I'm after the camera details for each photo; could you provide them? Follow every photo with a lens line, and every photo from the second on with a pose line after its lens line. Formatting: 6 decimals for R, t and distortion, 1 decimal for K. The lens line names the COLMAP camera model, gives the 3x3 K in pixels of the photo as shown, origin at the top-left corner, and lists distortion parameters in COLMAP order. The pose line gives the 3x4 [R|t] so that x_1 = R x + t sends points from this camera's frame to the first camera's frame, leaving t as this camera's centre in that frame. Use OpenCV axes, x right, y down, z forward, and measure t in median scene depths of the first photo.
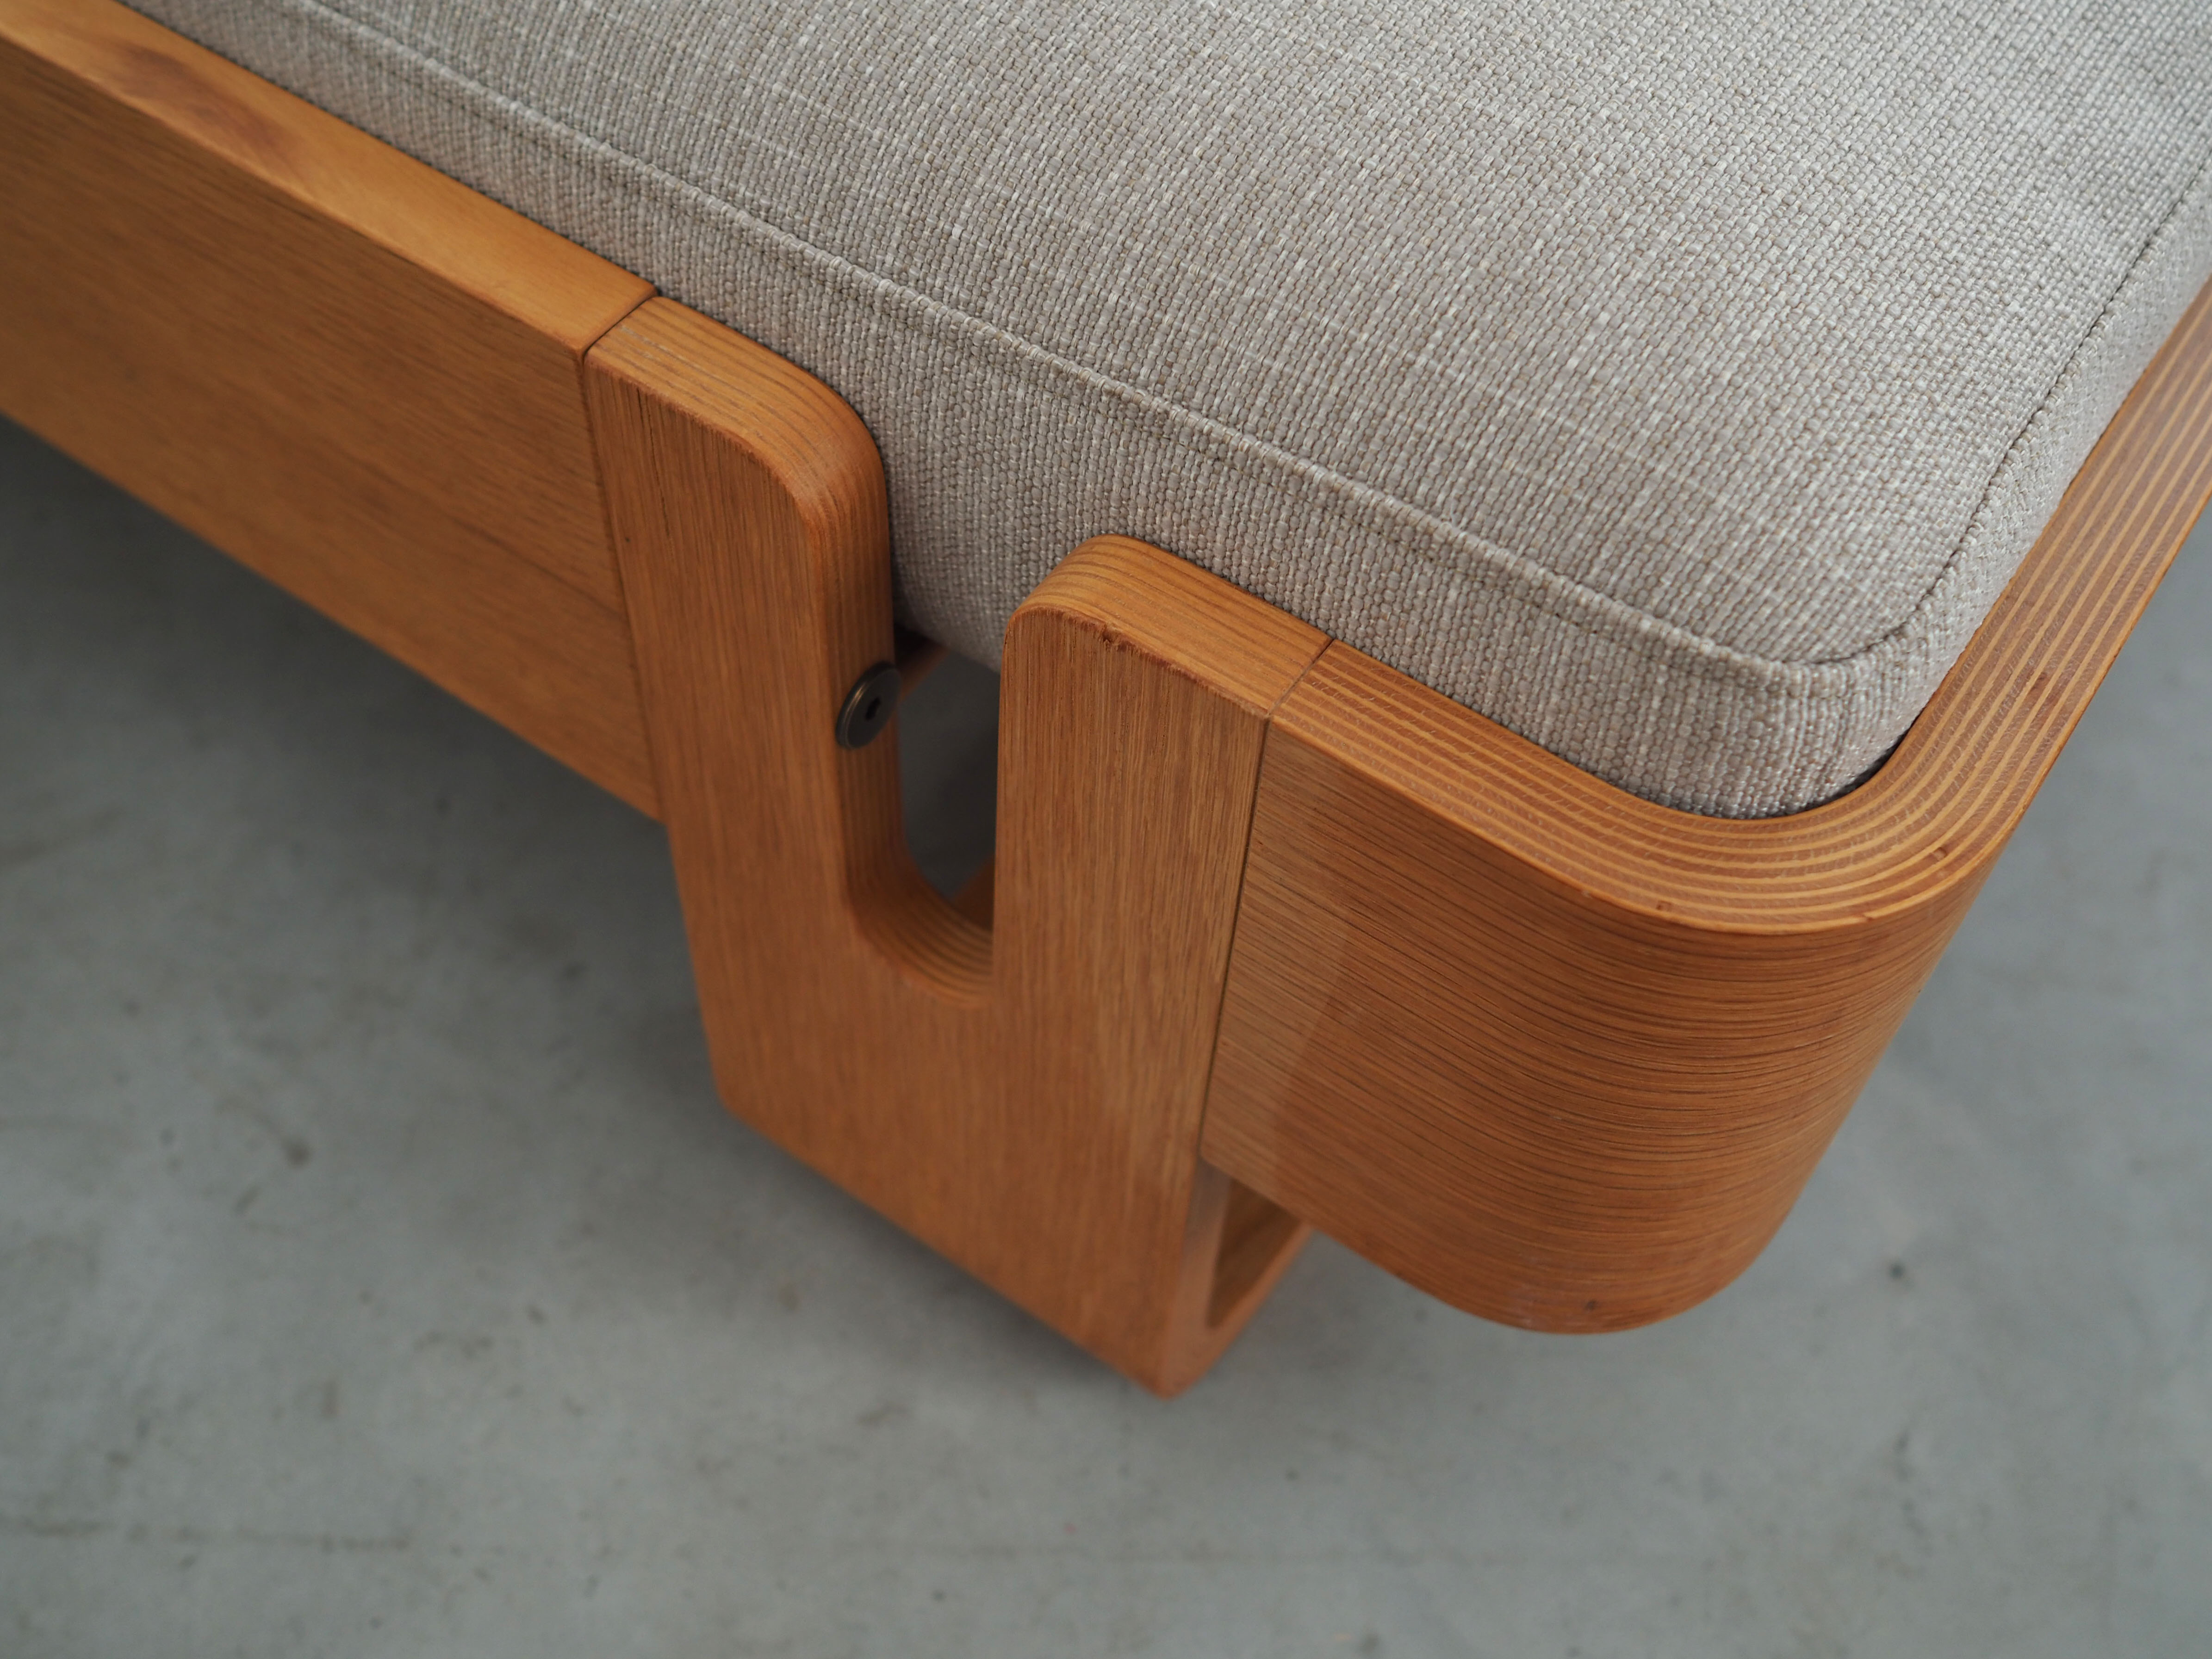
lens RADIAL K [[2368.2, 0, 1105.6], [0, 2368.2, 842.3], [0, 0, 1]] dist [-0.003960, 0.000000]
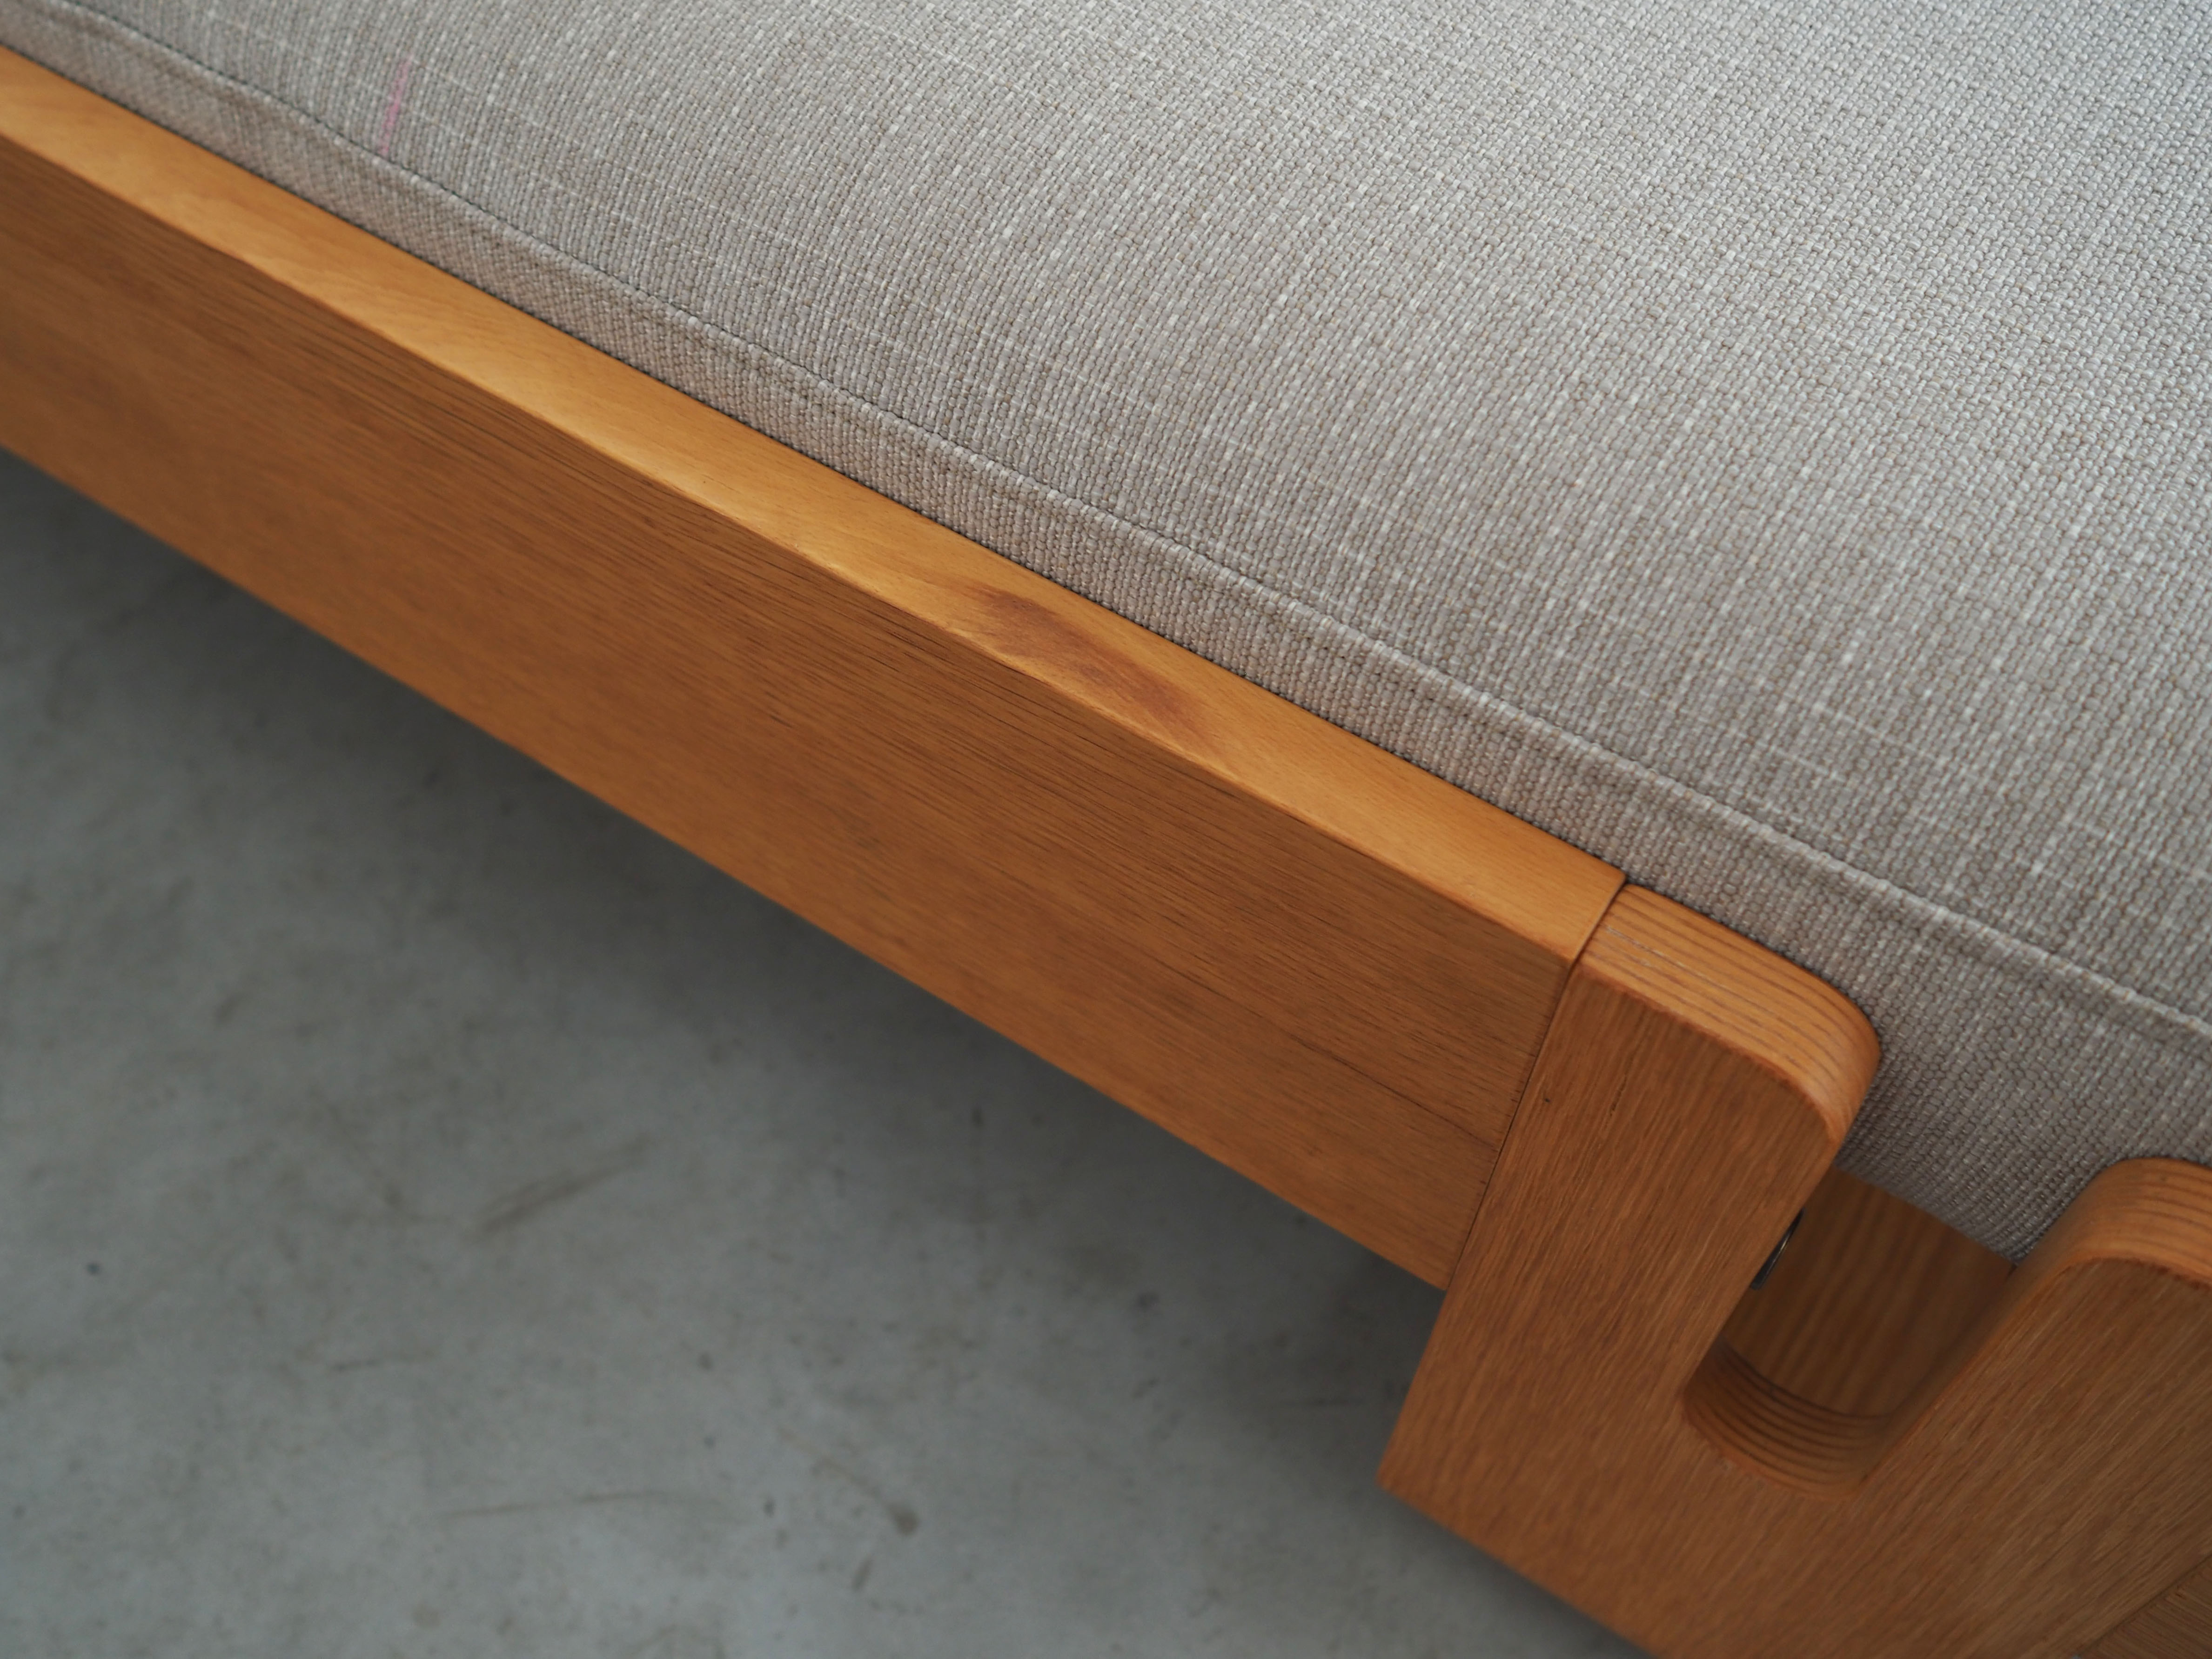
lens RADIAL K [[2368.3, 0, 1103.9], [0, 2368.3, 820.5], [0, 0, 1]] dist [-0.003960, 0.000000]
pose [[0.999282, -0.037695, 0.003794, -0.420120], [0.037575, 0.998907, 0.027808, -0.303030], [-0.004838, -0.027646, 0.999606, 0.048760]]
